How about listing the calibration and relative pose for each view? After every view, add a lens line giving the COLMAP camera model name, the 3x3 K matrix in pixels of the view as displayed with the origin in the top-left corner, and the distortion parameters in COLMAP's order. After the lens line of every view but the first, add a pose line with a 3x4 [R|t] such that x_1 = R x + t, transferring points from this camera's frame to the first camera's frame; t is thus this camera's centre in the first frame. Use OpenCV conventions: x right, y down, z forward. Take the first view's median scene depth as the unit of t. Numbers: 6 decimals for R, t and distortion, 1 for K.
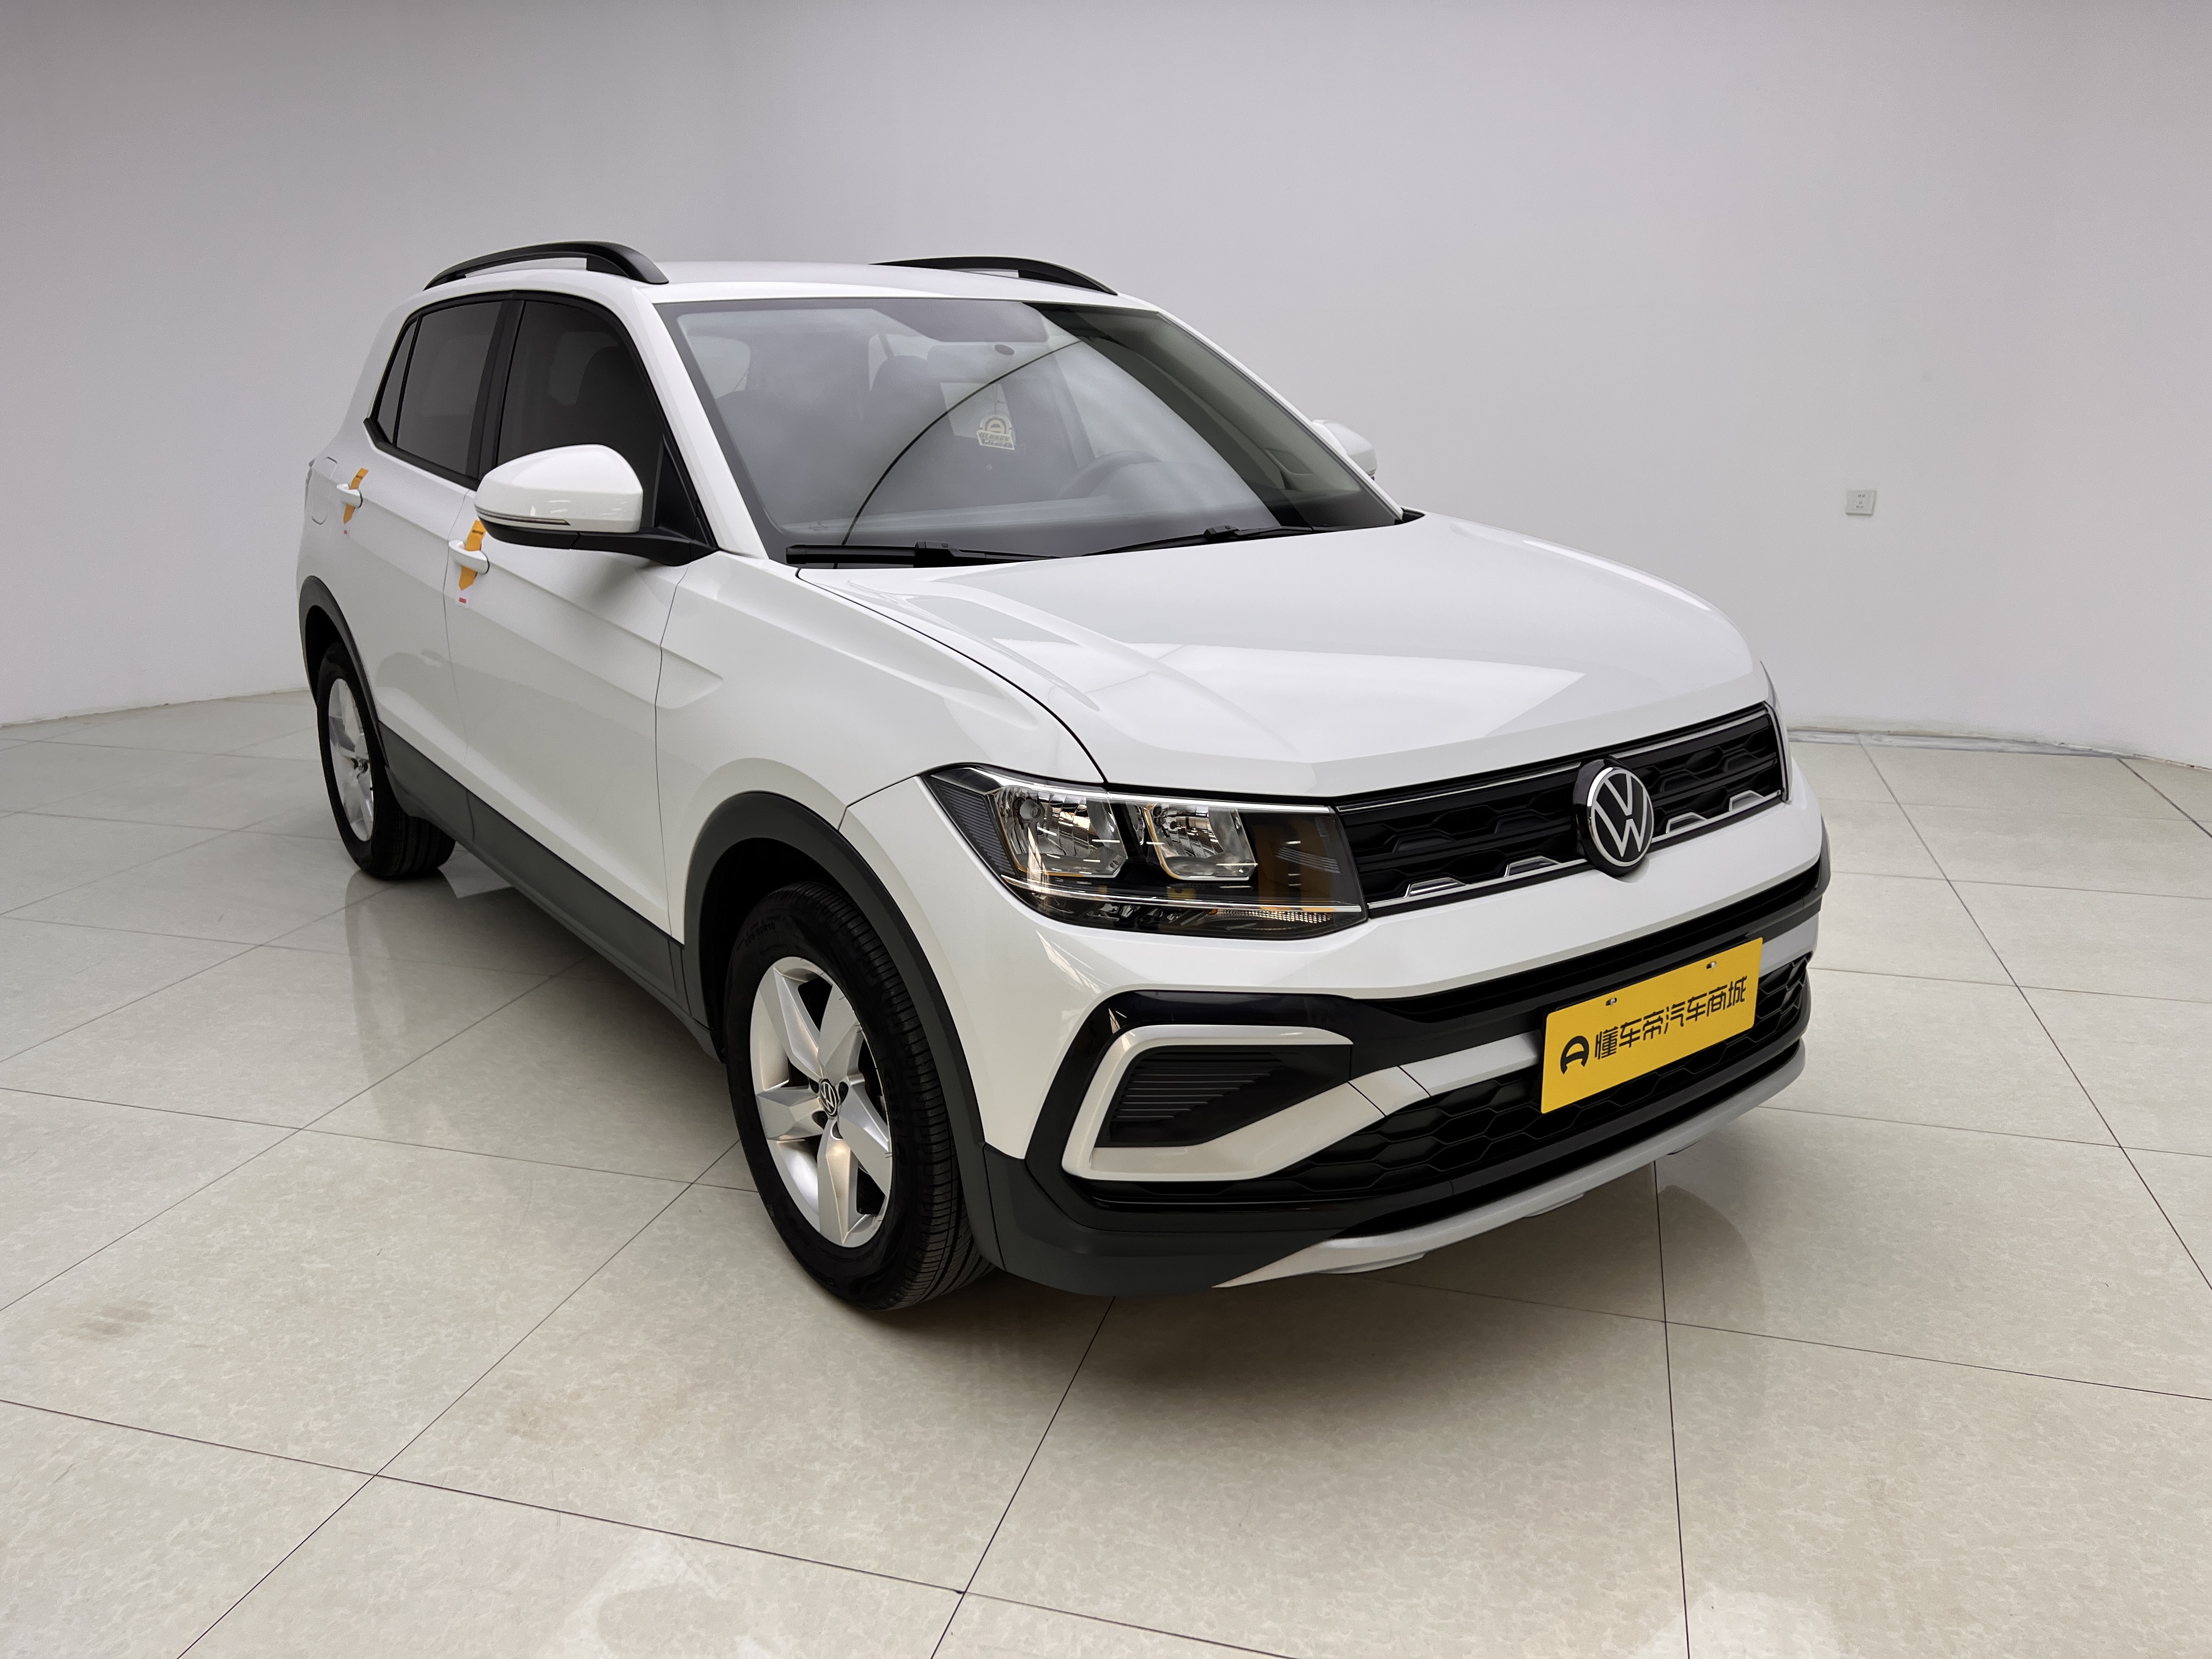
lens RADIAL K [[1657.7, 0, 1149.1], [0, 1657.7, 842.0], [0, 0, 1]] dist [0.052916, -0.057080]
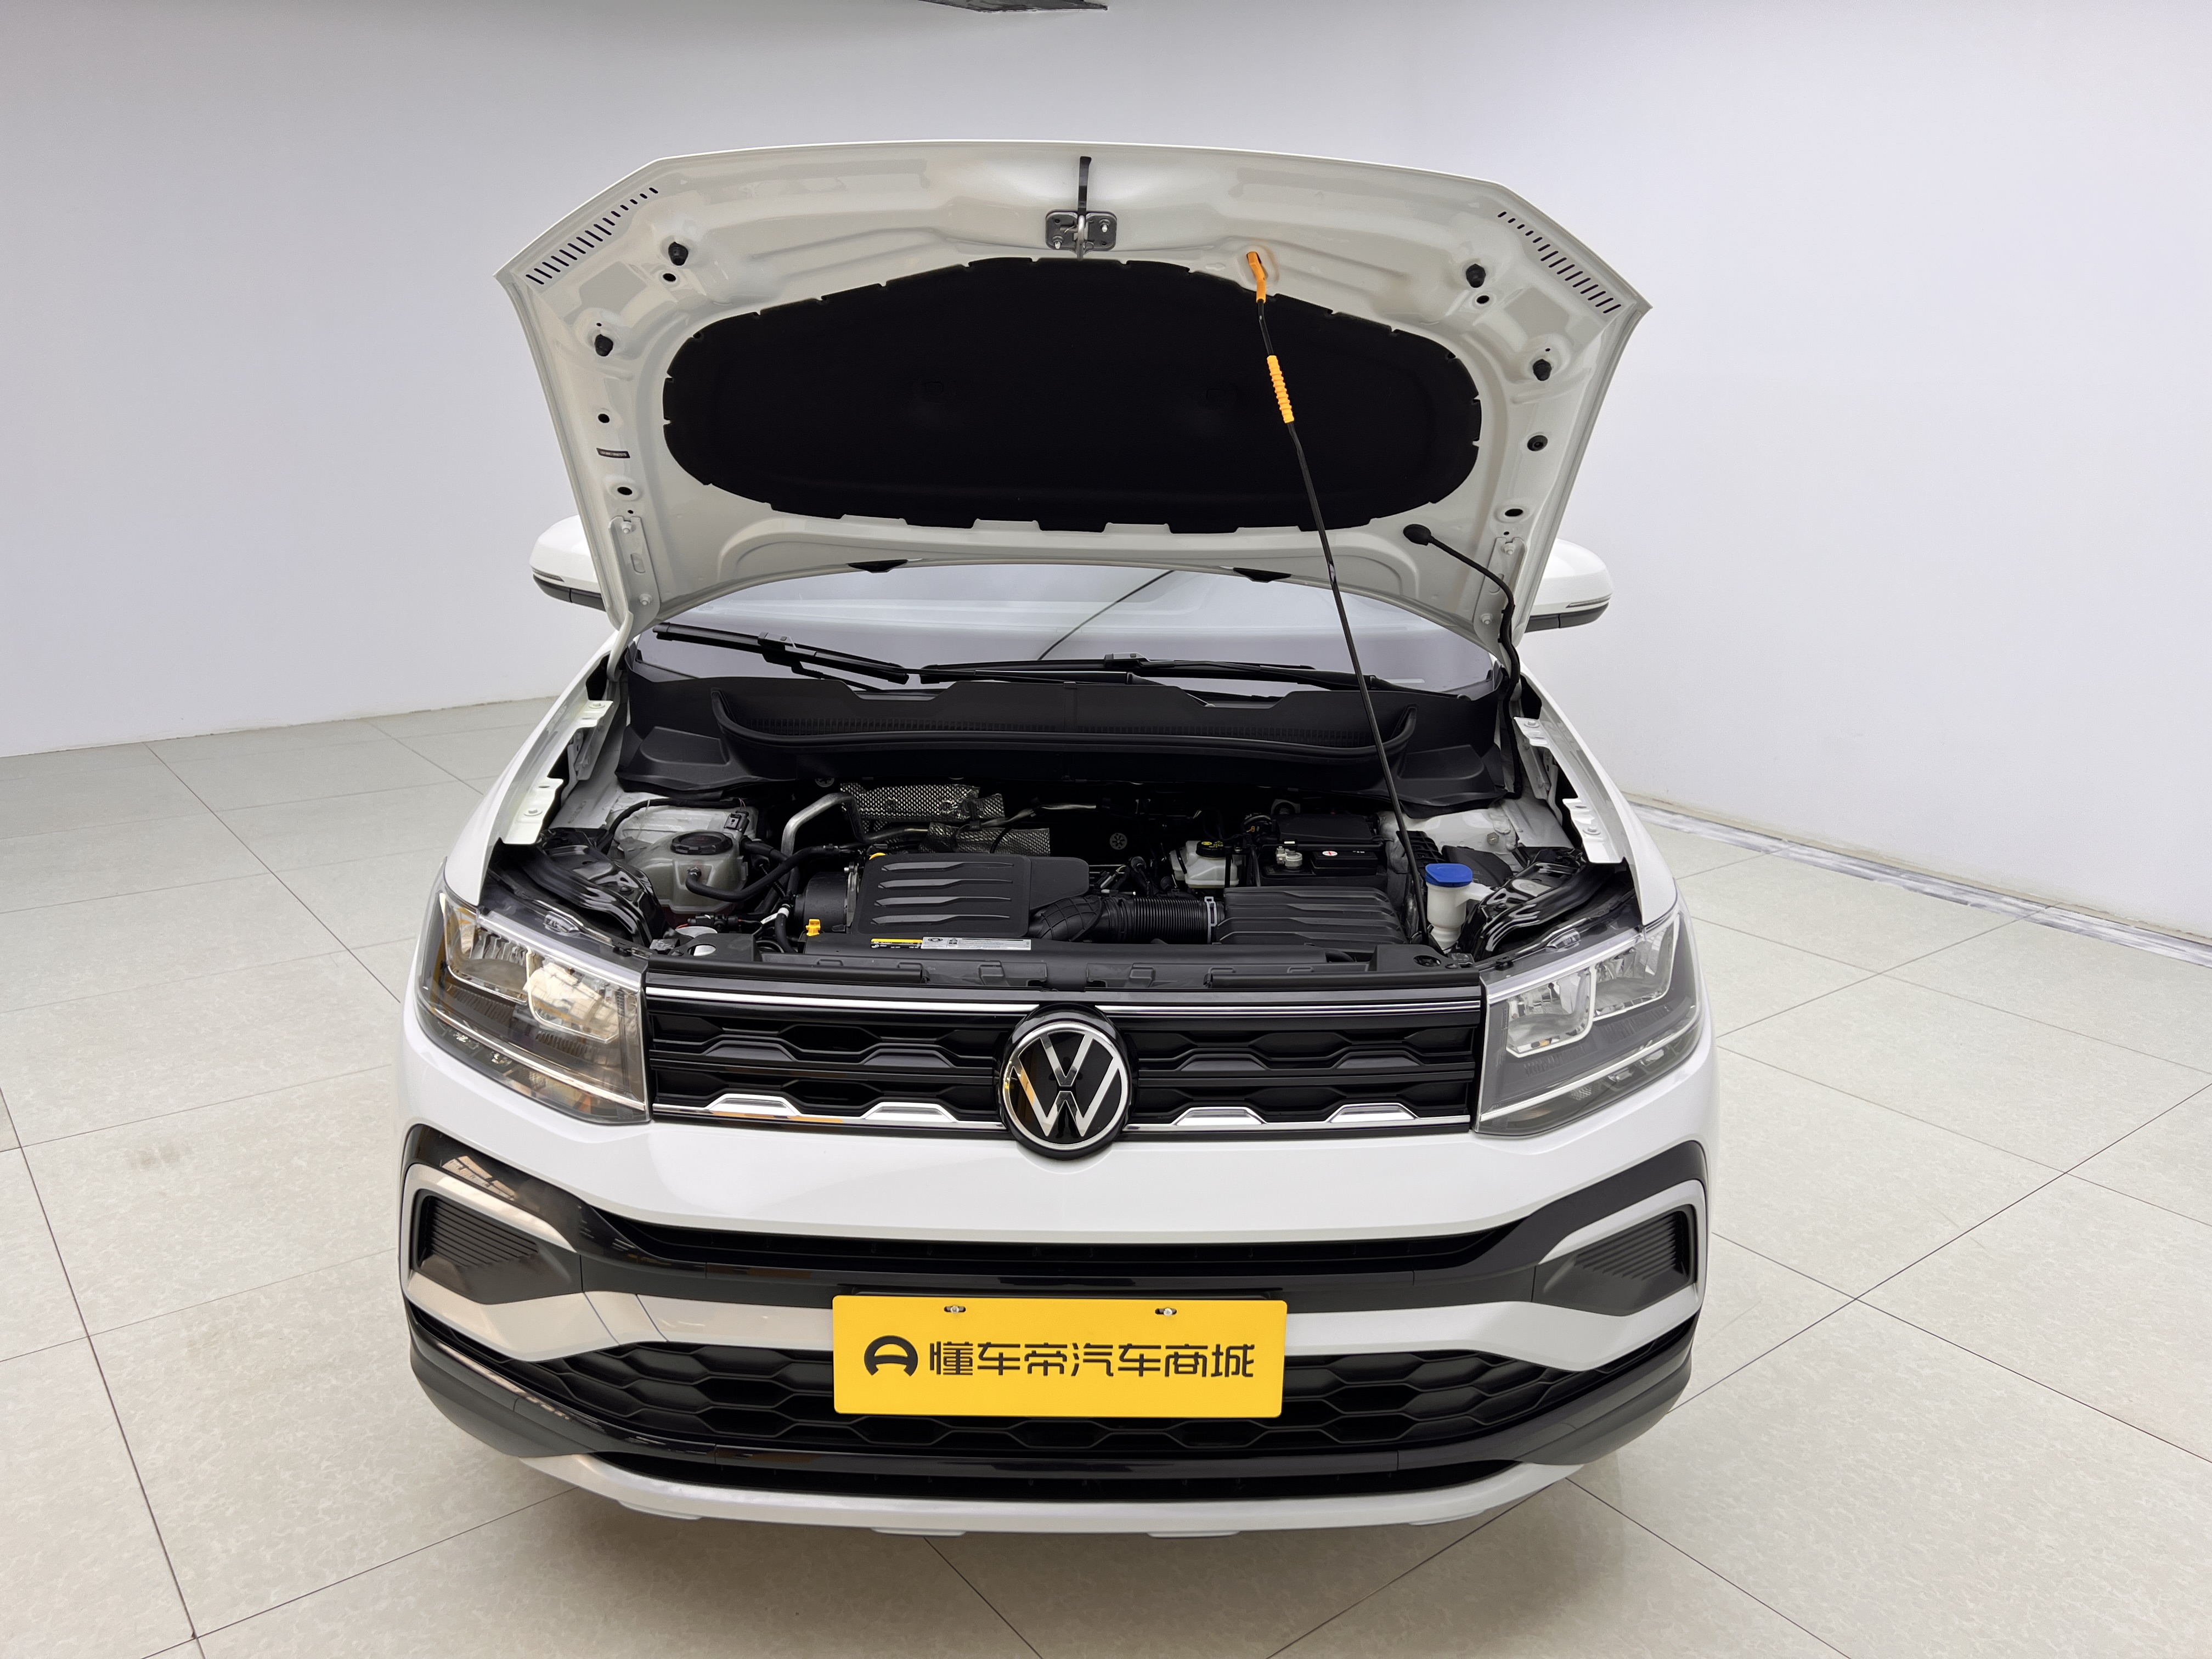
lens RADIAL K [[1657.7, 0, 1096.6], [0, 1657.7, 851.4], [0, 0, 1]] dist [0.052916, -0.057080]
pose [[0.804849, 0.189241, -0.562500, 0.722557], [-0.196114, 0.979362, 0.048878, -0.167156], [0.560141, 0.070975, 0.825351, 0.358044]]
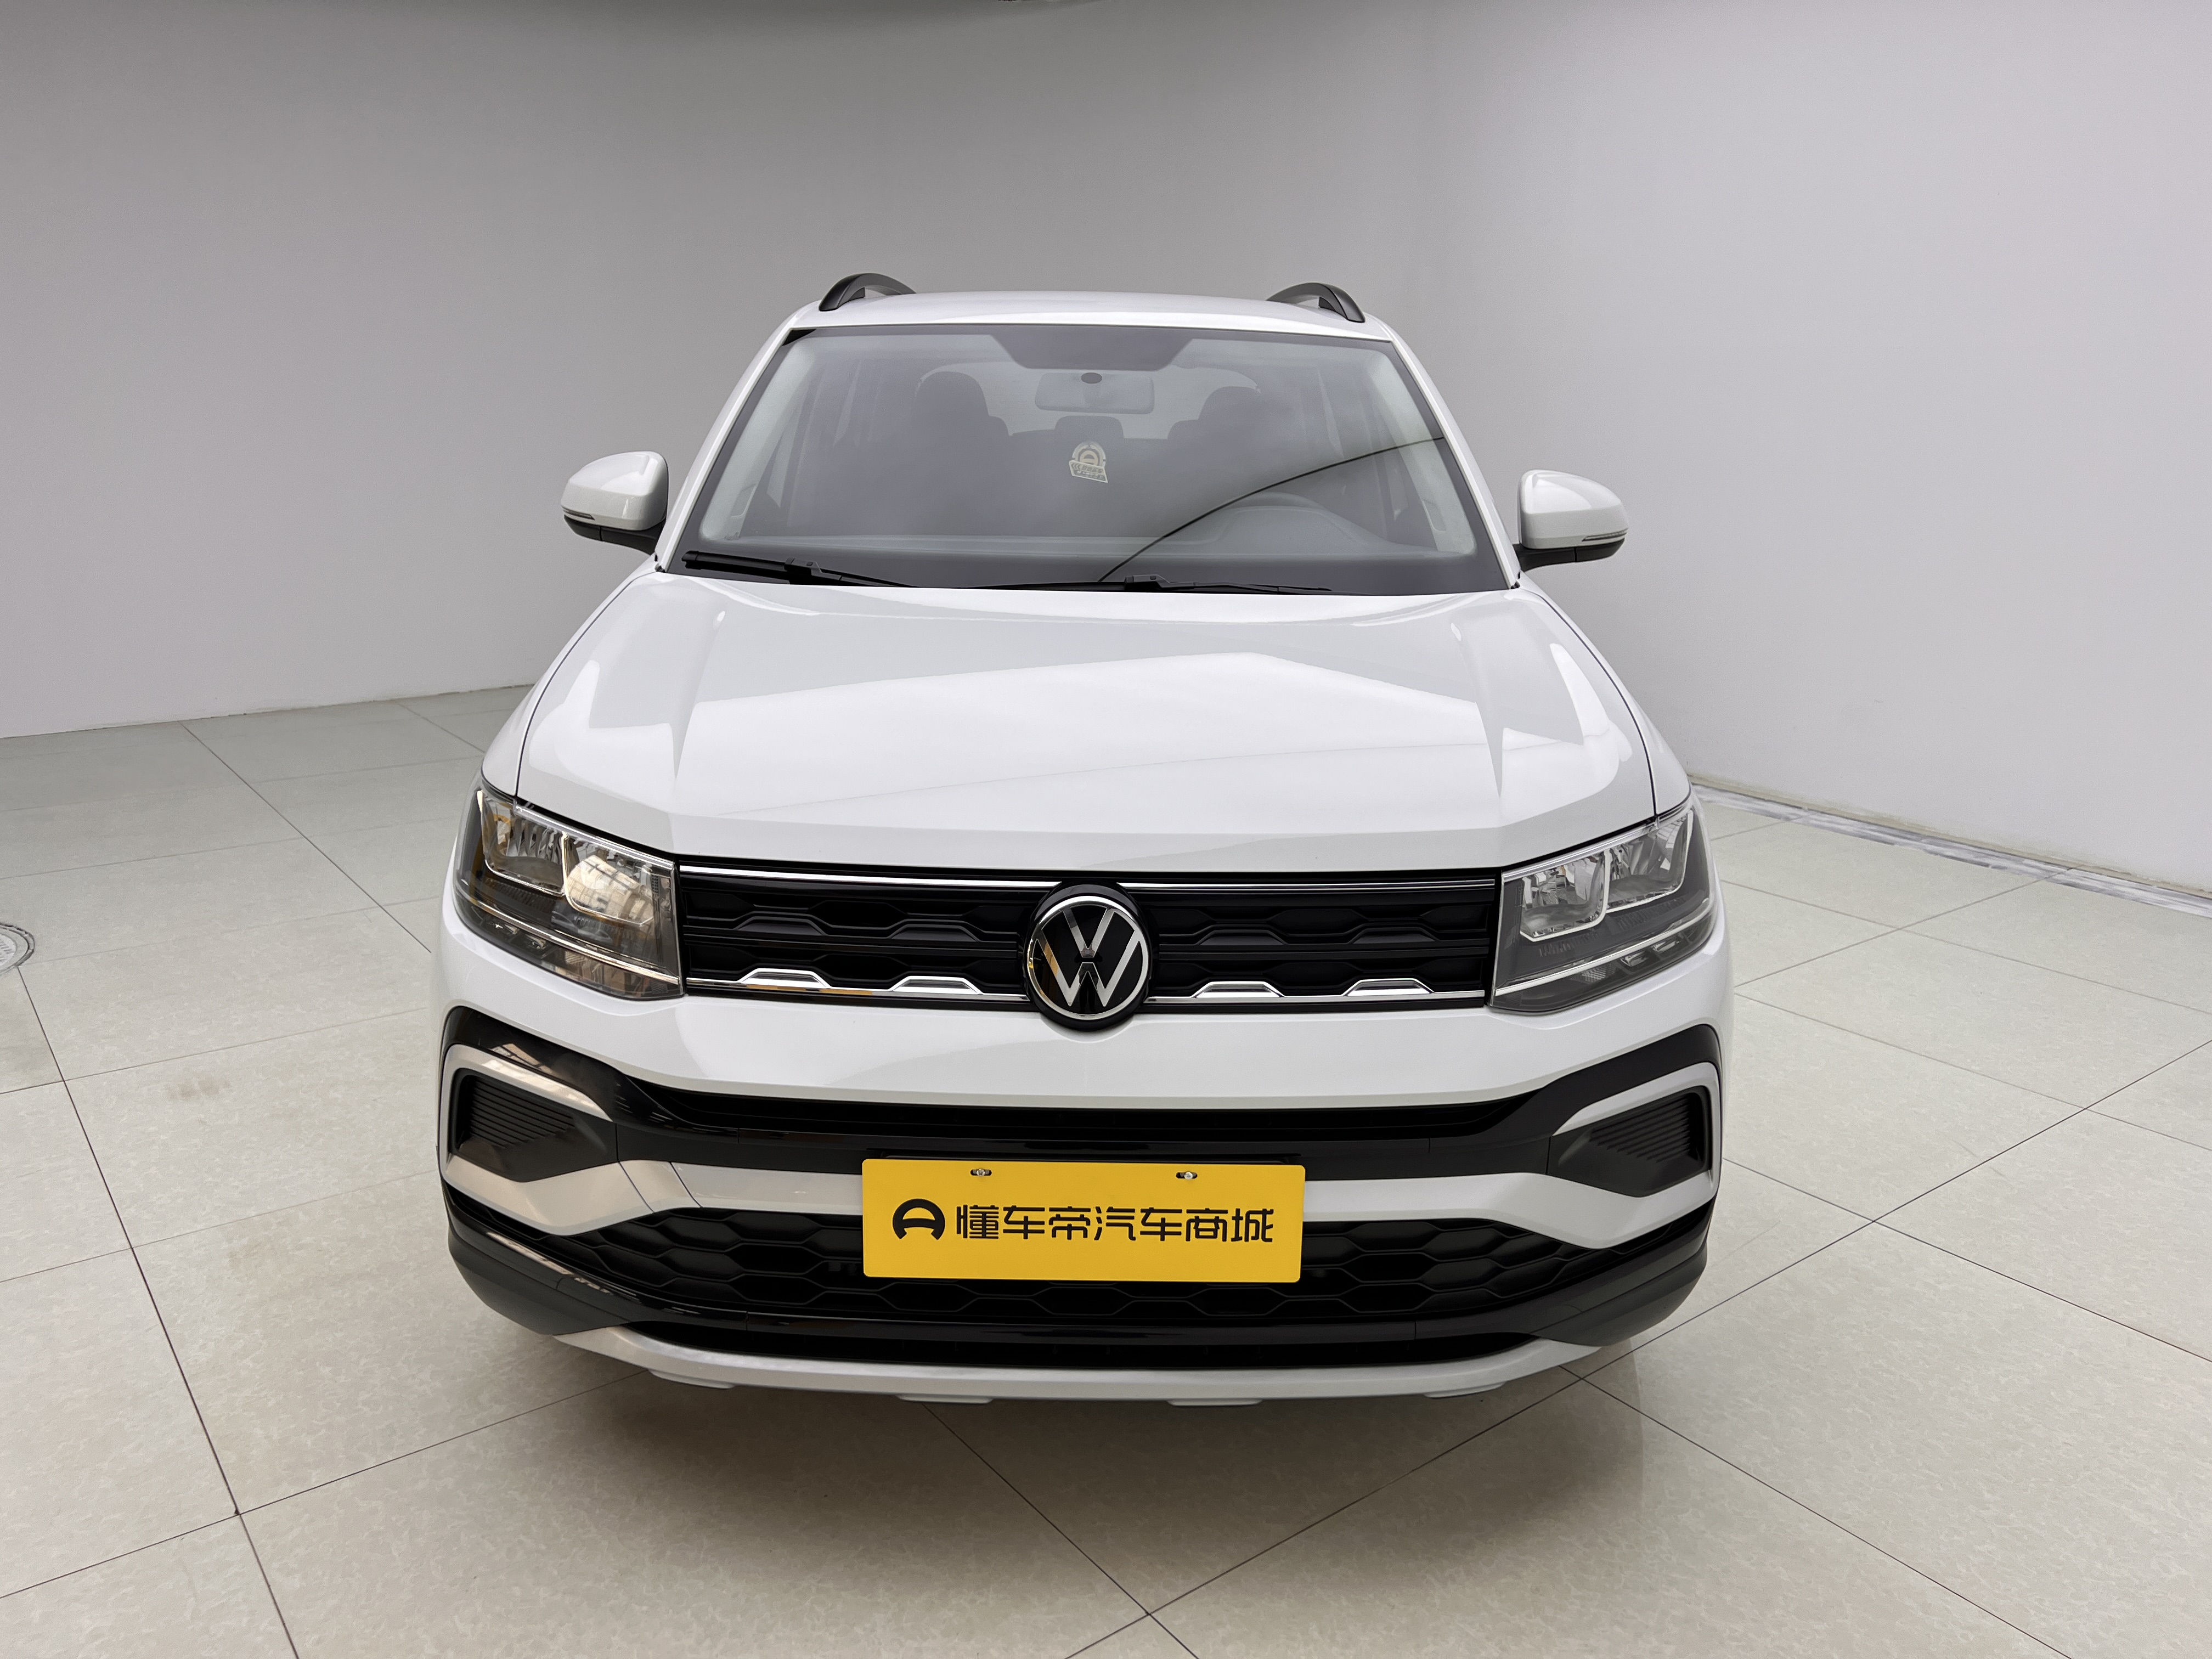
lens RADIAL K [[1657.7, 0, 1094.1], [0, 1657.7, 843.6], [0, 0, 1]] dist [0.052916, -0.057080]
pose [[0.797458, 0.180950, -0.575603, 0.744834], [-0.193302, 0.980309, 0.040370, -0.103451], [0.571573, 0.079072, 0.816732, 0.347161]]
